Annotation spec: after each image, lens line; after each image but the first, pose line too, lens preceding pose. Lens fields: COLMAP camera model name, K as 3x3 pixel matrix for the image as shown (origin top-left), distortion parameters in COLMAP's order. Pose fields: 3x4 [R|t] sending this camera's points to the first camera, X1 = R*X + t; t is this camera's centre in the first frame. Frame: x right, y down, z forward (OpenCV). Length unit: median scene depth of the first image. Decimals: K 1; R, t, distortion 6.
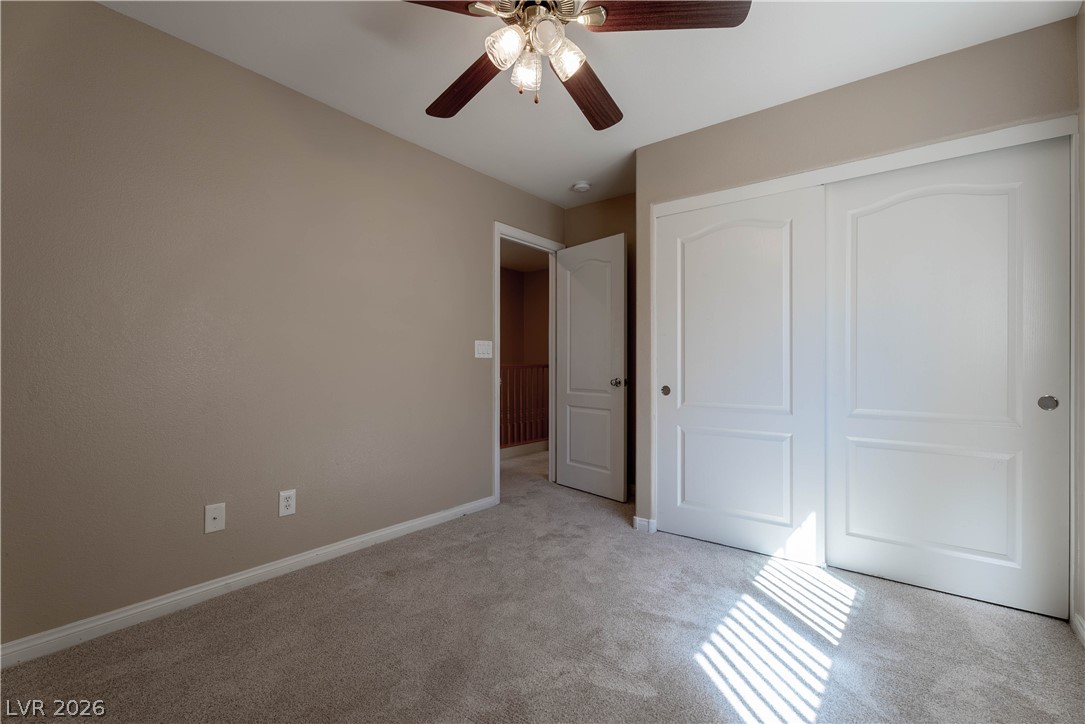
lens RADIAL K [[485.4, 0, 542.3], [0, 485.4, 365.3], [0, 0, 1]] dist [0.001425, -0.000066]
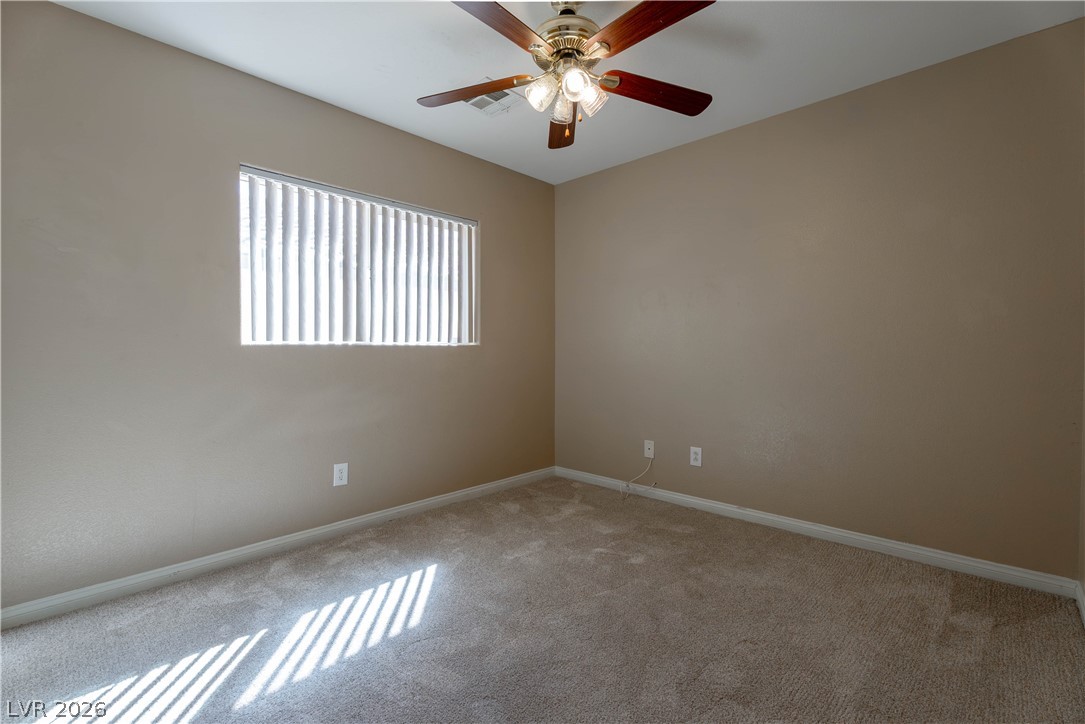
lens RADIAL K [[466.4, 0, 540.9], [0, 466.4, 354.9], [0, 0, 1]] dist [-0.000248, -0.008419]
pose [[-0.994907, 0.001053, 0.100787, -0.039465], [0.001381, 0.999994, 0.003182, 0.005436], [-0.100783, 0.003305, -0.994903, 1.367450]]
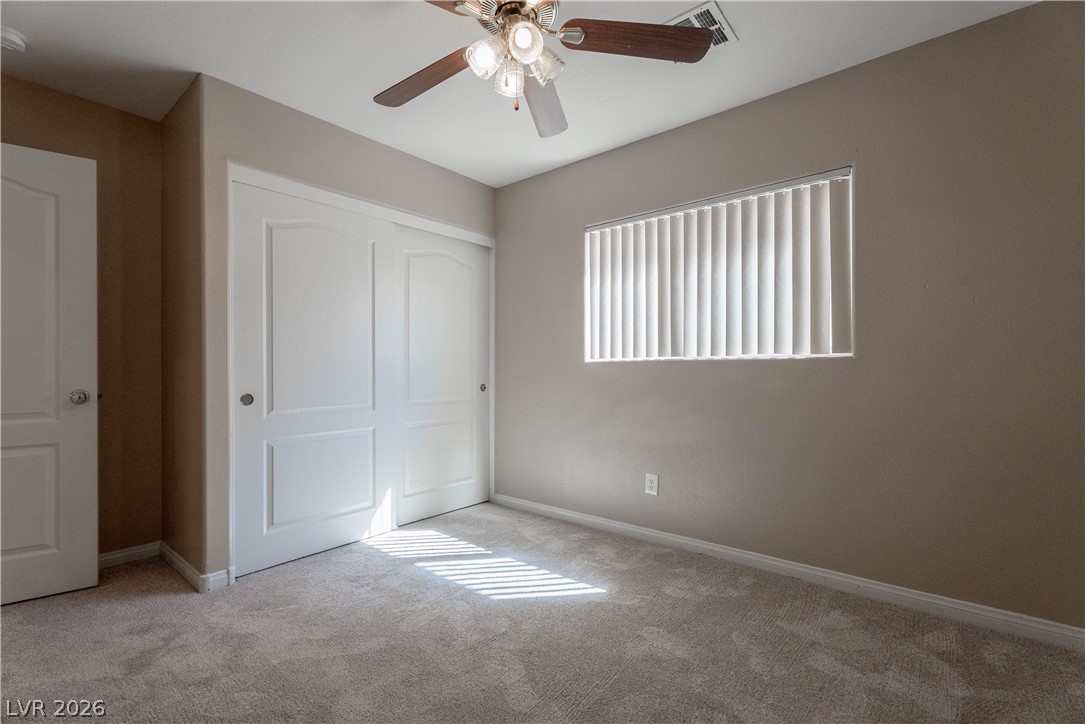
lens RADIAL K [[485.4, 0, 542.3], [0, 485.4, 365.3], [0, 0, 1]] dist [0.001425, -0.000066]
pose [[0.025576, 0.002508, 0.999670, -0.649980], [0.003753, 0.999990, -0.002605, -0.001804], [-0.999666, 0.003819, 0.025567, 0.578290]]
